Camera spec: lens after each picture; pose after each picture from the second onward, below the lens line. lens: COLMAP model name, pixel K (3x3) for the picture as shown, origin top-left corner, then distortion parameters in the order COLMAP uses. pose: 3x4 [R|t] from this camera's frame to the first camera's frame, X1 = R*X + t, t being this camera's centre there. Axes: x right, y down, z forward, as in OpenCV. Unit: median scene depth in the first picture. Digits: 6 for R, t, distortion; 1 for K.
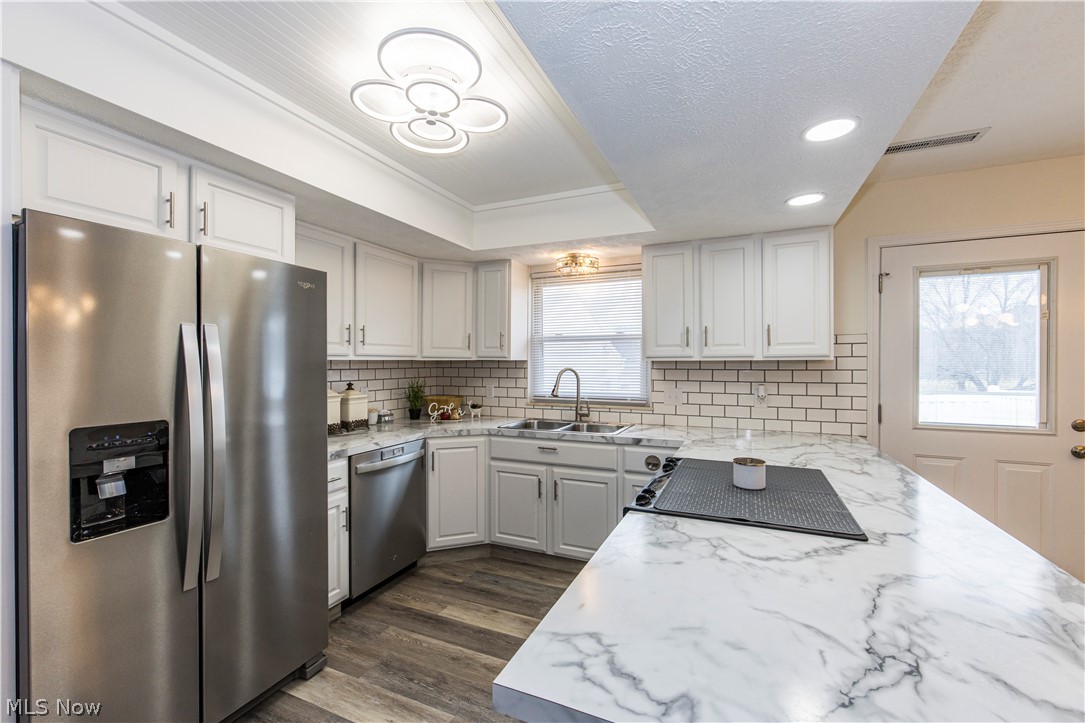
lens RADIAL K [[450.3, 0, 542.5], [0, 450.3, 361.5], [0, 0, 1]] dist [-0.001372, -0.000131]
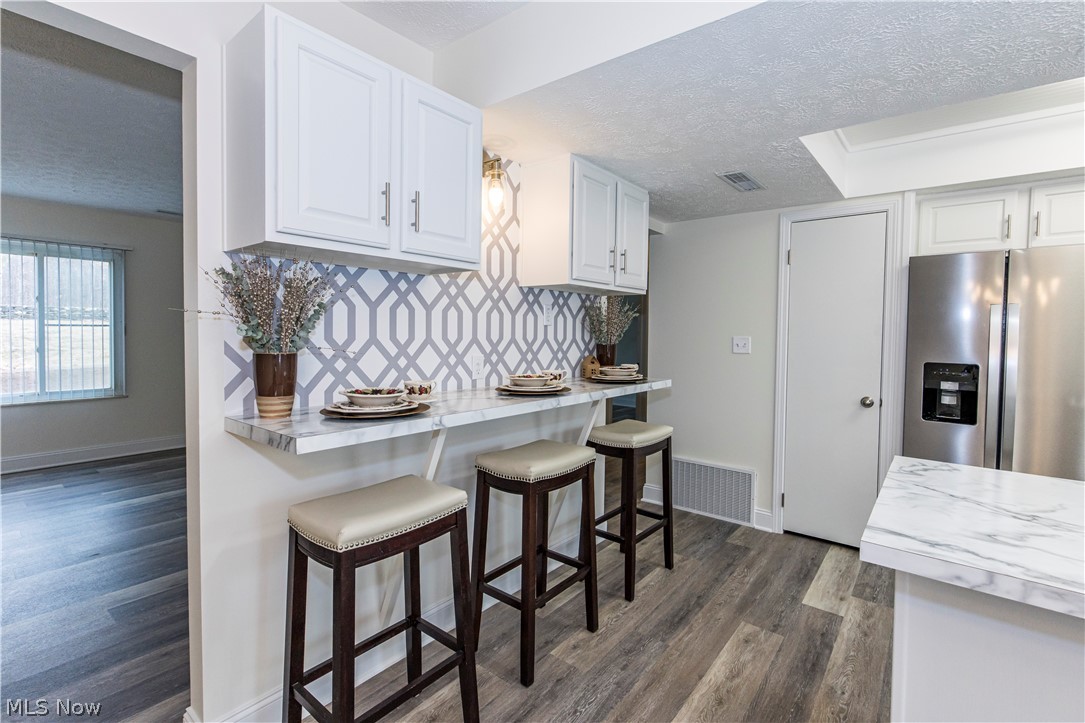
lens RADIAL K [[485.1, 0, 543.5], [0, 485.1, 346.8], [0, 0, 1]] dist [-0.003629, 0.000028]
pose [[-0.252627, 0.030833, -0.967072, 0.703227], [-0.013241, 0.999288, 0.035319, 0.013679], [0.967473, 0.021728, -0.252039, -0.045447]]
